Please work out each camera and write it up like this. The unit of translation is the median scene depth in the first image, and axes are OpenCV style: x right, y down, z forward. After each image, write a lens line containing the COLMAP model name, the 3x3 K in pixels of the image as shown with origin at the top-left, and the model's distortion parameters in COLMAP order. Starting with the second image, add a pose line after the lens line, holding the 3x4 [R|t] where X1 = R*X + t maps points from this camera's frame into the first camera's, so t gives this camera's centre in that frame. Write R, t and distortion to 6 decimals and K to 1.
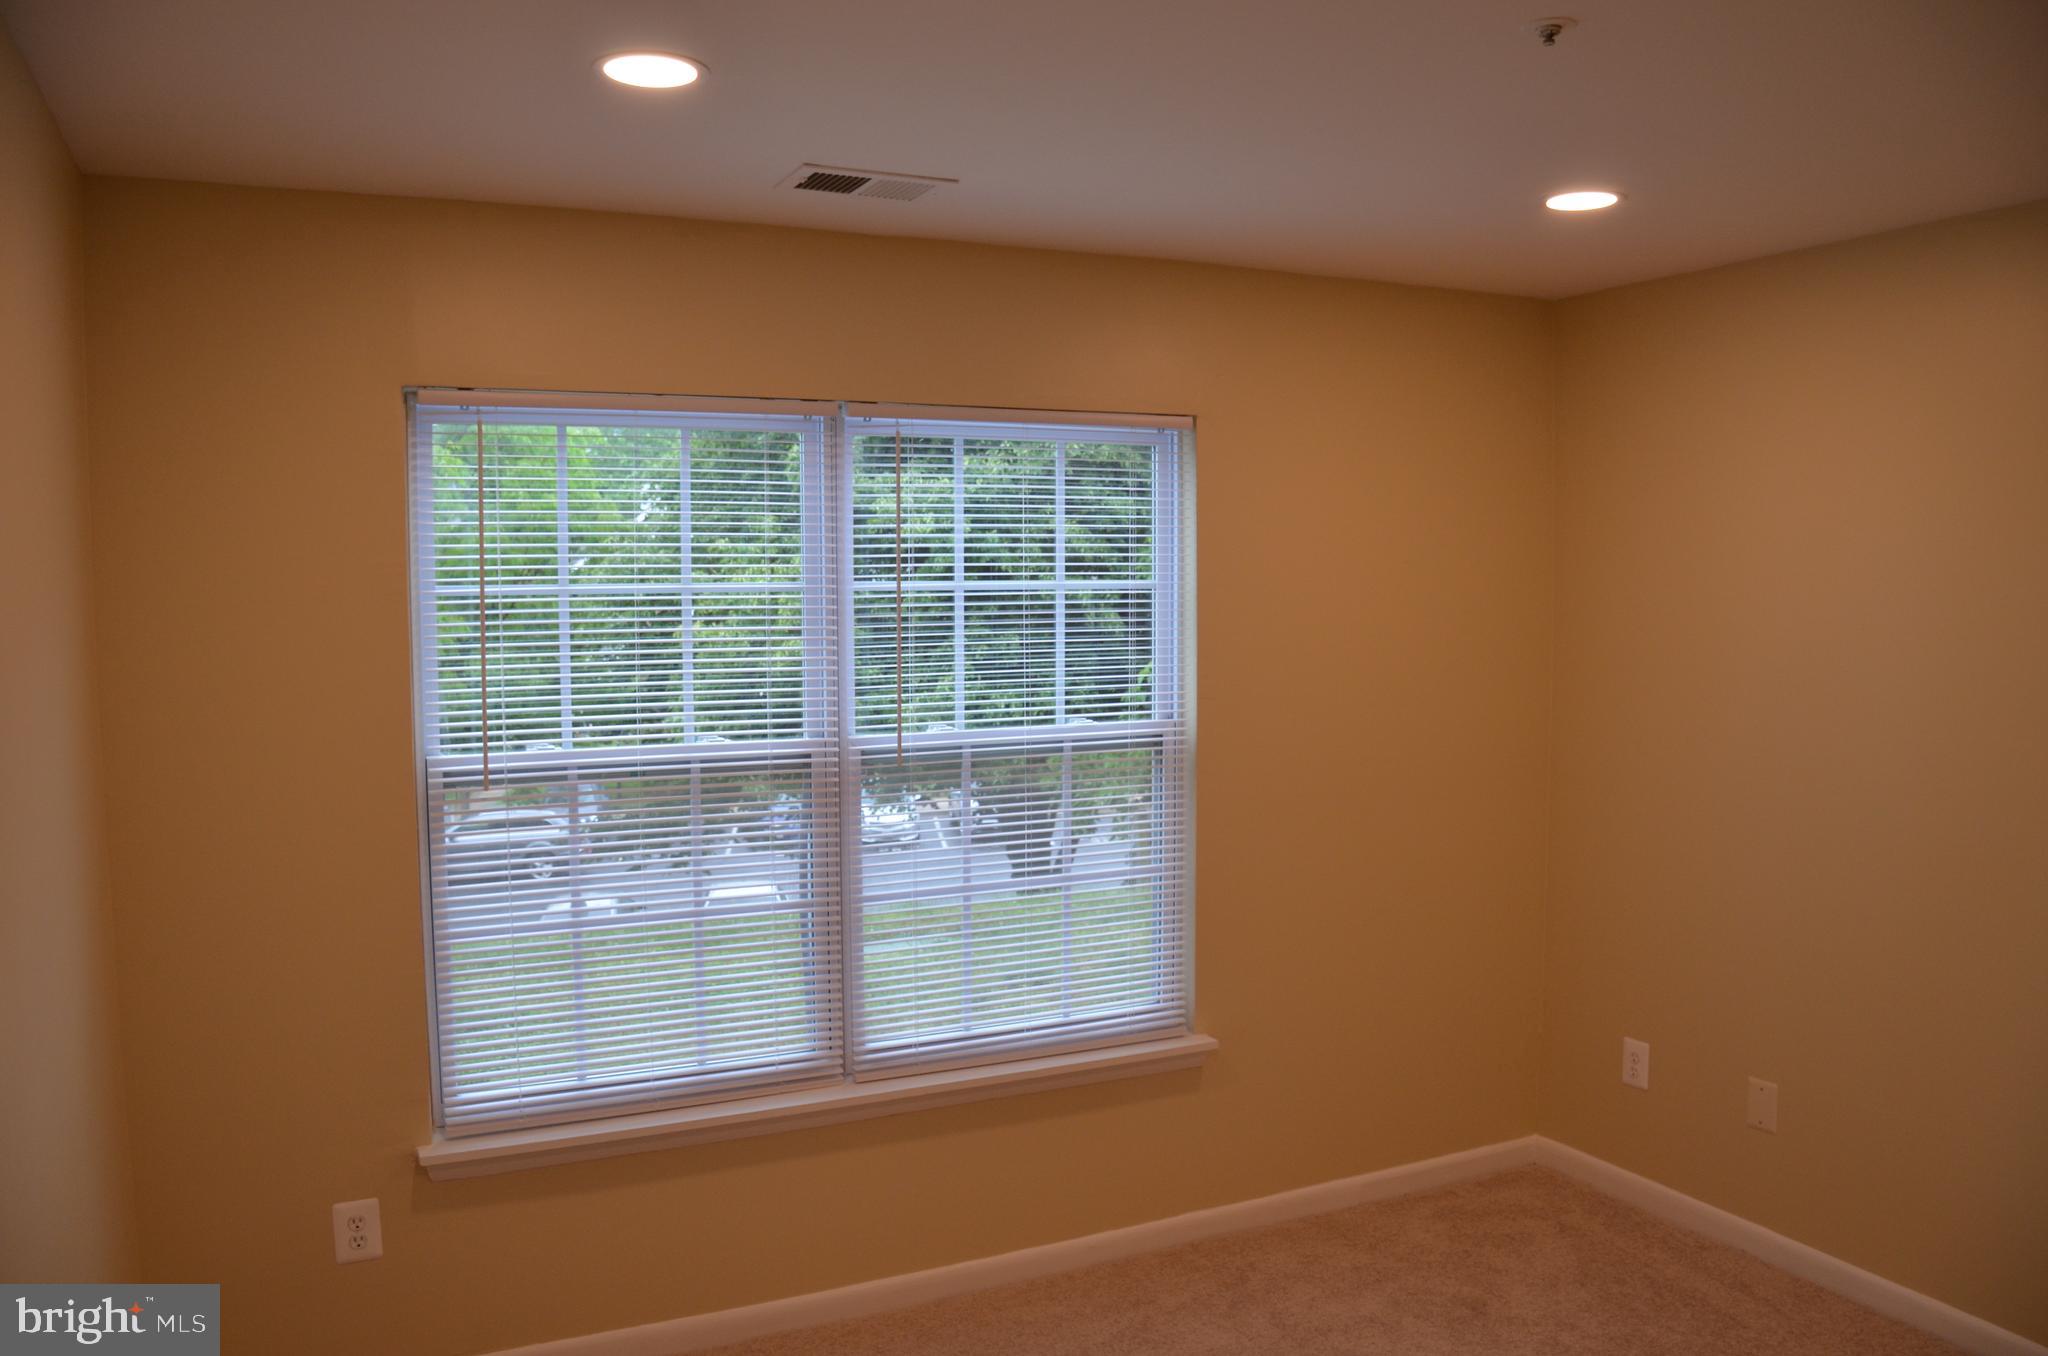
lens RADIAL K [[1573.9, 0, 1014.6], [0, 1573.9, 691.1], [0, 0, 1]] dist [-0.158496, 0.103490]
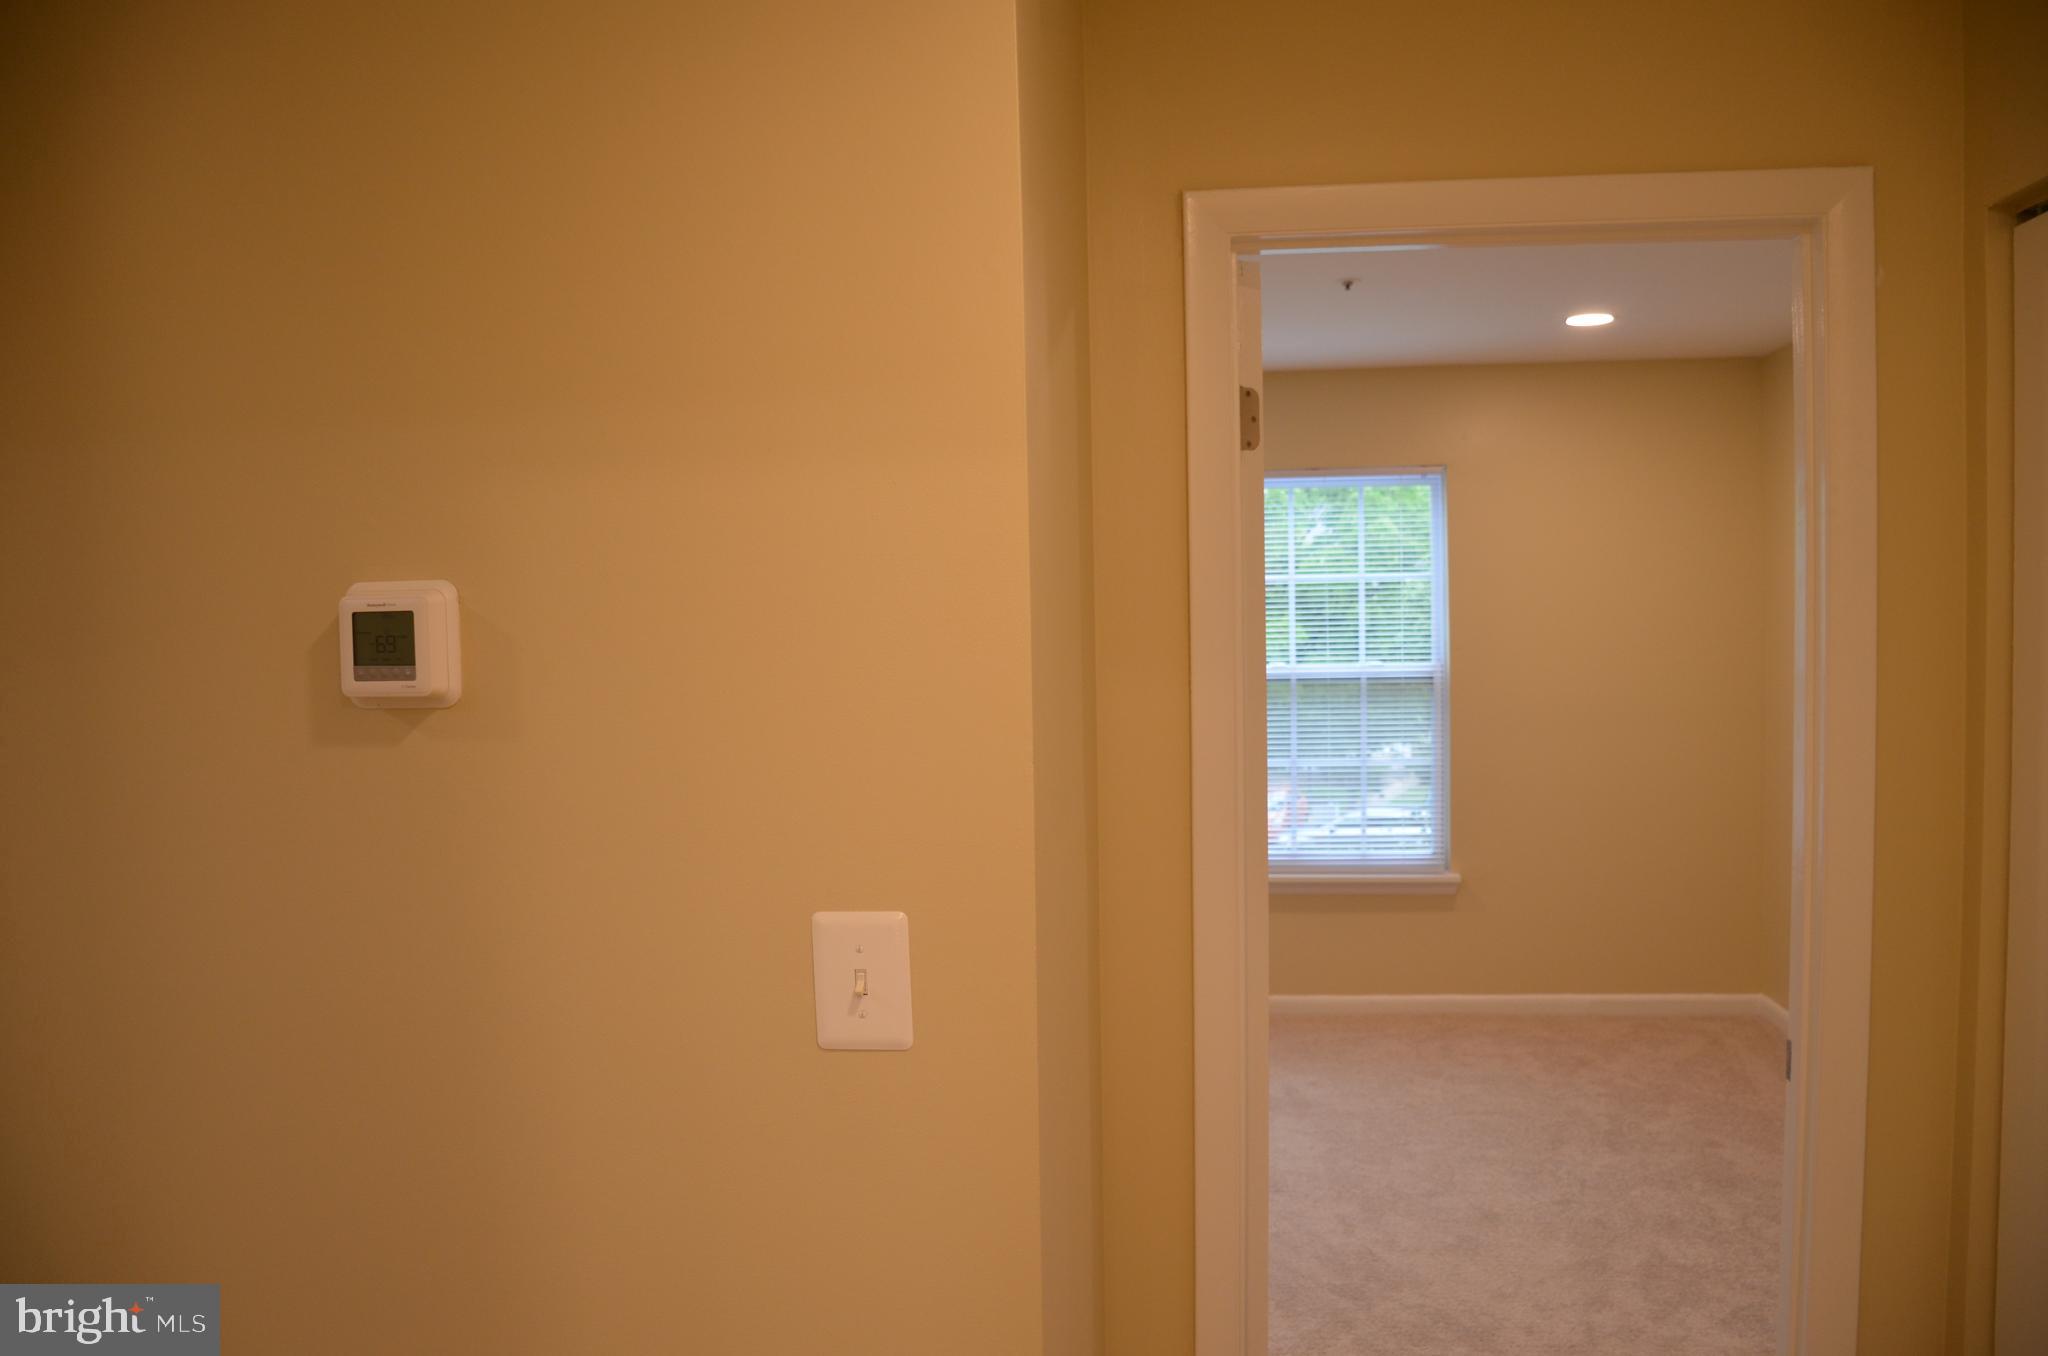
lens RADIAL K [[1573.9, 0, 1014.6], [0, 1573.9, 691.1], [0, 0, 1]] dist [-0.158496, 0.103490]
pose [[0.828493, 0.020118, -0.559638, 0.620068], [-0.025211, 0.999681, -0.001386, 0.059012], [0.559432, 0.015258, 0.828736, -0.497699]]
